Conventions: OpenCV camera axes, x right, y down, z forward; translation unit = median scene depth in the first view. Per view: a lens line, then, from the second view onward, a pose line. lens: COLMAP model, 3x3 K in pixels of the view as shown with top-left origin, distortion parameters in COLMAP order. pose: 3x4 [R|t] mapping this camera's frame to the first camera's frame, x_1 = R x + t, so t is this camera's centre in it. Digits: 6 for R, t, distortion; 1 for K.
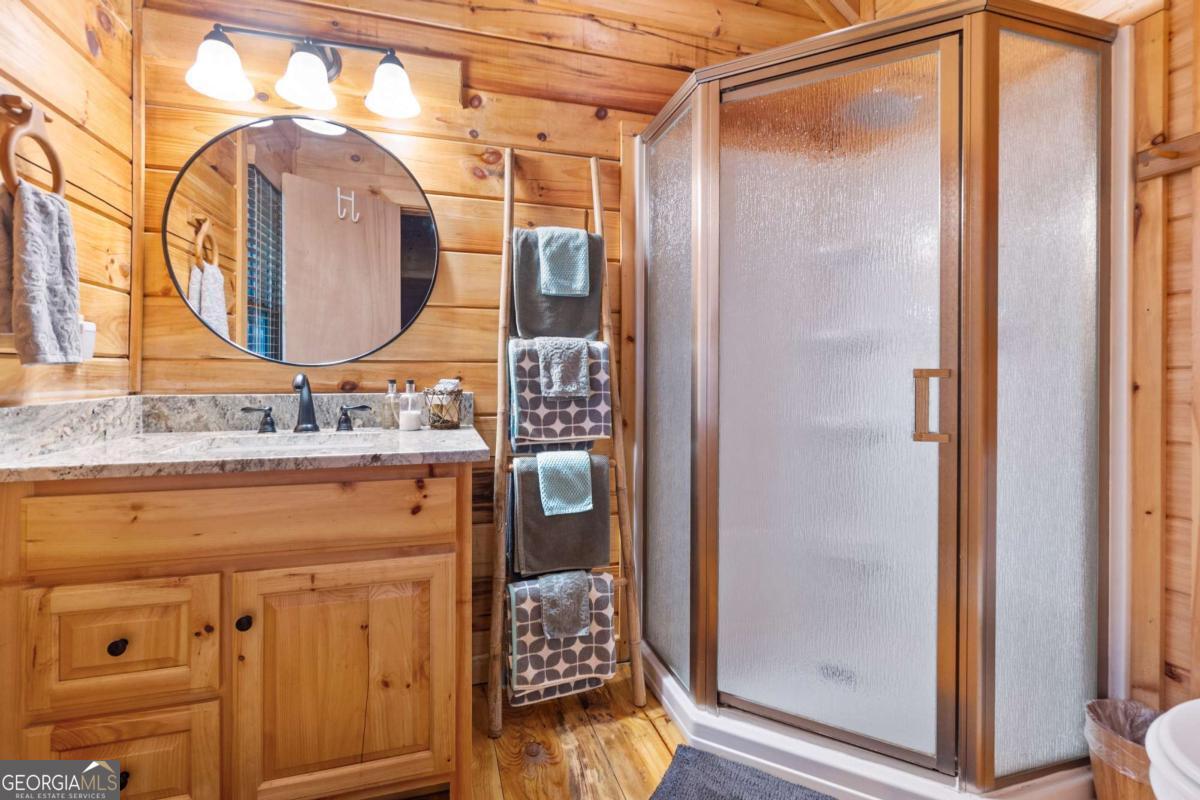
lens RADIAL K [[525.7, 0, 599.5], [0, 525.7, 375.4], [0, 0, 1]] dist [-0.004079, -0.000136]
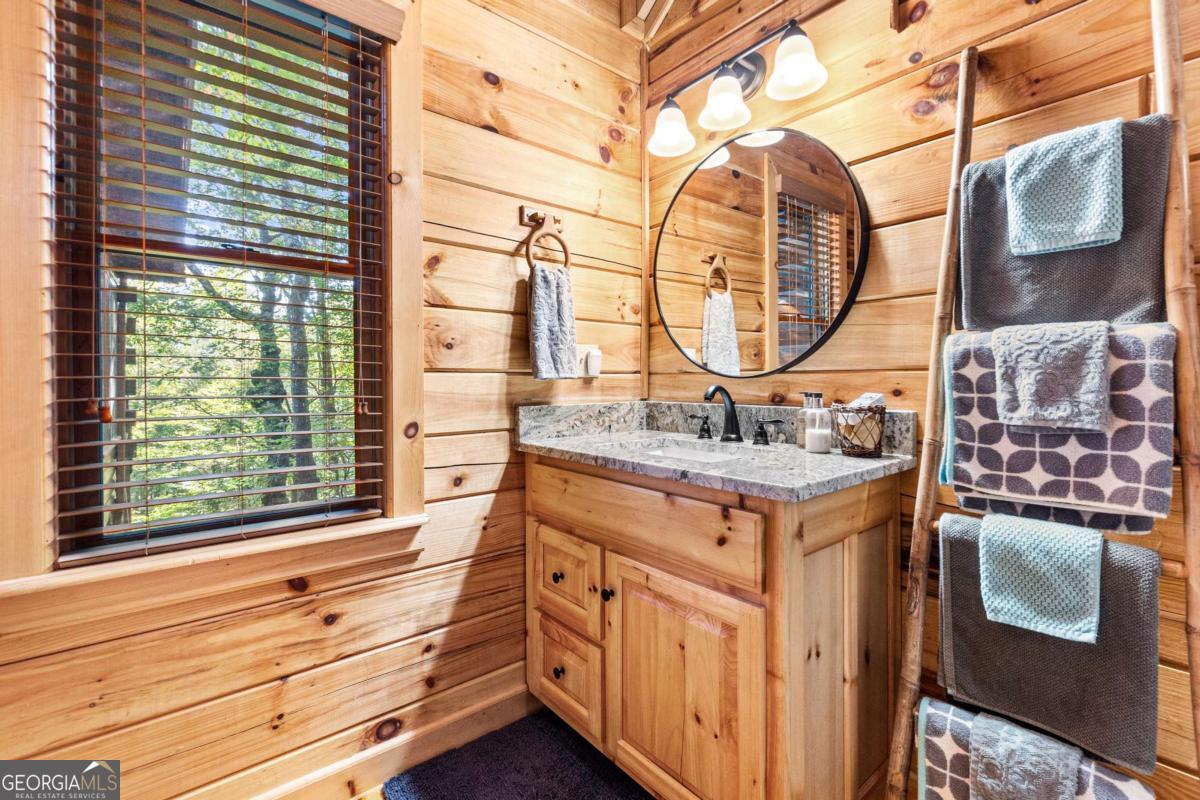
lens RADIAL K [[525.7, 0, 610.5], [0, 525.7, 380.7], [0, 0, 1]] dist [-0.004079, -0.000136]
pose [[0.396504, -0.003816, -0.918025, 0.275932], [-0.002486, 0.999983, -0.005231, -0.005652], [0.918029, 0.004356, 0.396488, 0.341947]]
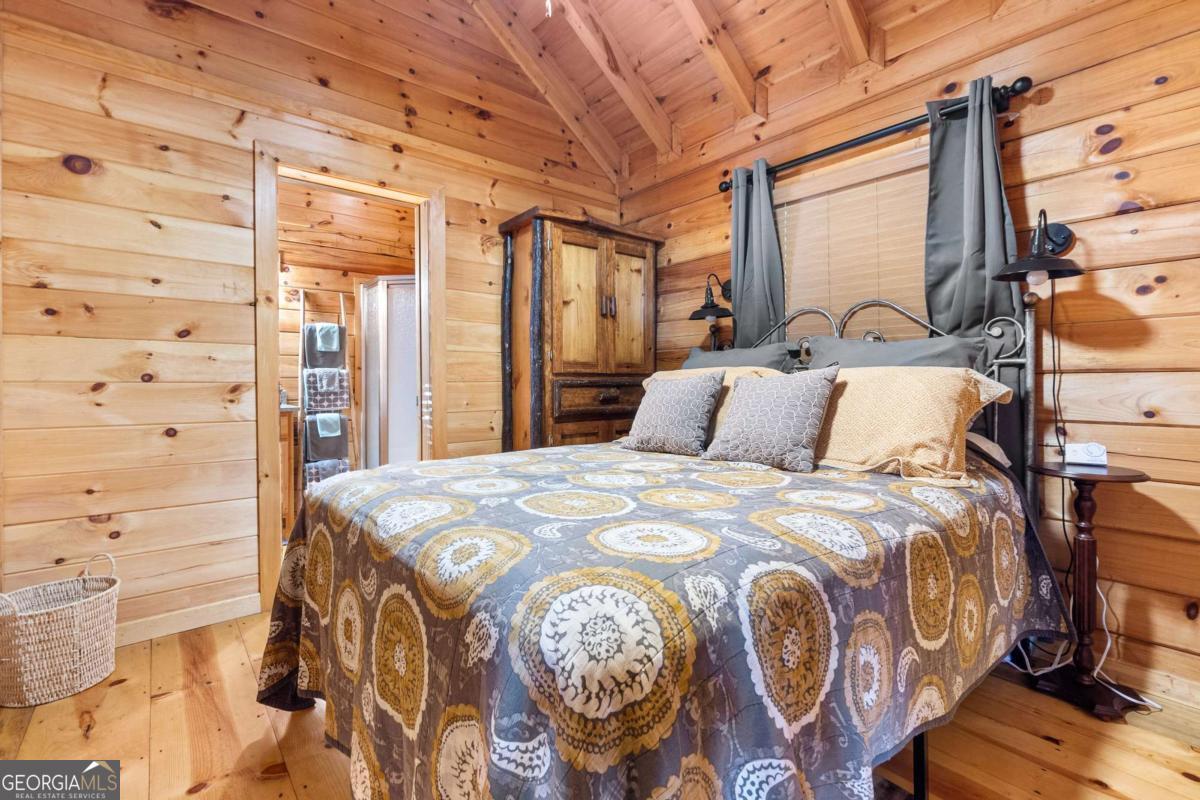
lens RADIAL K [[525.7, 0, 589.8], [0, 525.7, 385.8], [0, 0, 1]] dist [-0.004079, -0.000136]
pose [[0.926650, -0.005414, 0.375886, 0.151815], [0.006646, 0.999976, -0.001979, 0.025460], [-0.375866, 0.004332, 0.926664, -1.845356]]
